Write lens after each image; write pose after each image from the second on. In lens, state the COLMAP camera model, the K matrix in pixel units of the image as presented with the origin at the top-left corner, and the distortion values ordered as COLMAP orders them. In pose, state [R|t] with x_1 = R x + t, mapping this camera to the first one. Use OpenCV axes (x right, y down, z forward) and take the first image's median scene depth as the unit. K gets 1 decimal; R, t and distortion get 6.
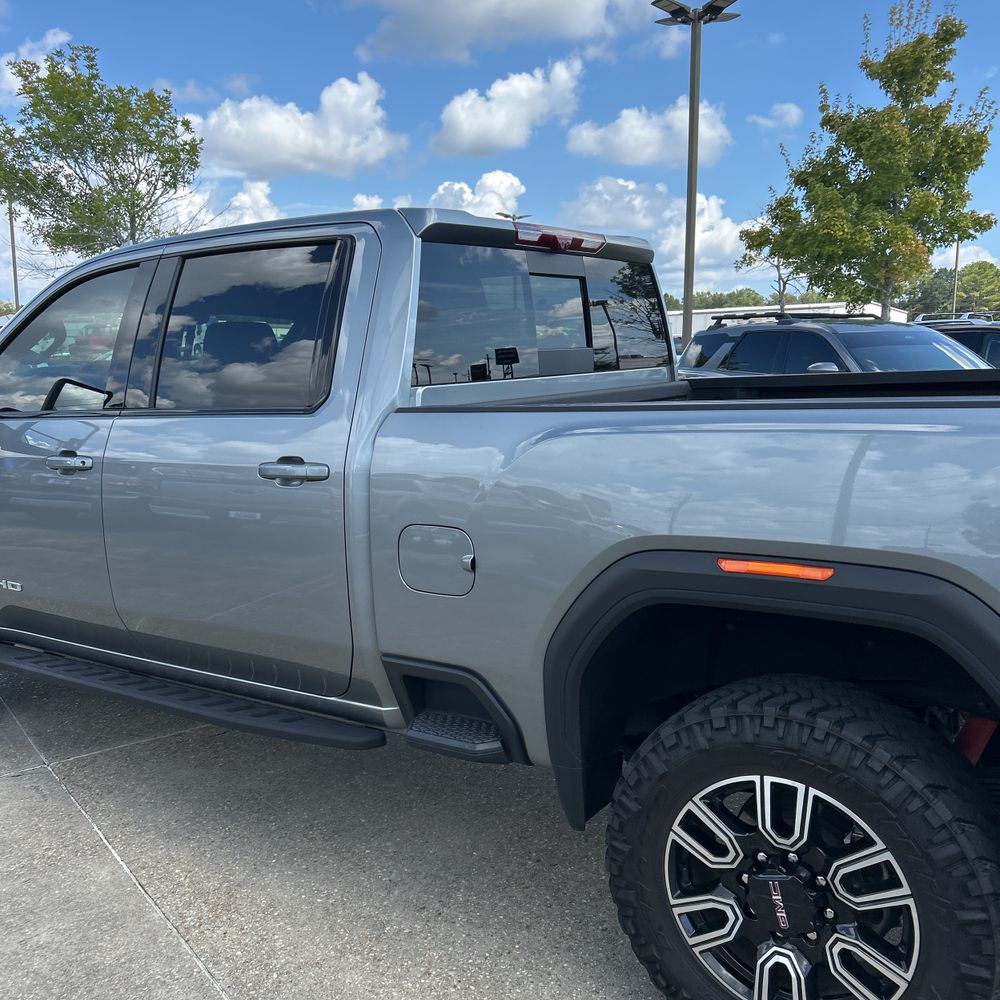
lens RADIAL K [[1014.0, 0, 491.7], [0, 1014.0, 513.7], [0, 0, 1]] dist [0.016473, -0.019390]
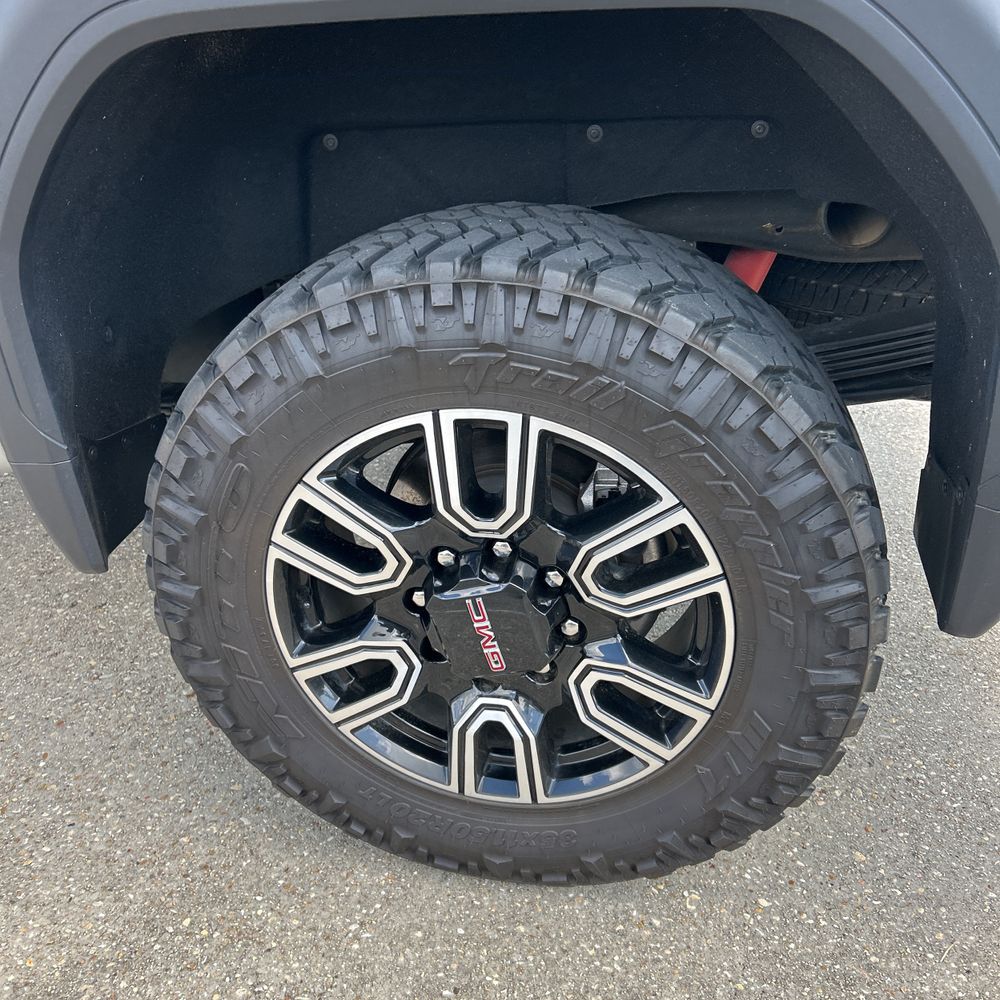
lens RADIAL K [[994.4, 0, 497.6], [0, 994.4, 512.2], [0, 0, 1]] dist [0.114650, -0.215390]
pose [[0.908029, -0.202571, 0.366671, 0.105535], [0.072852, 0.938330, 0.337979, 0.143102], [-0.412523, -0.280182, 0.866789, 0.555325]]
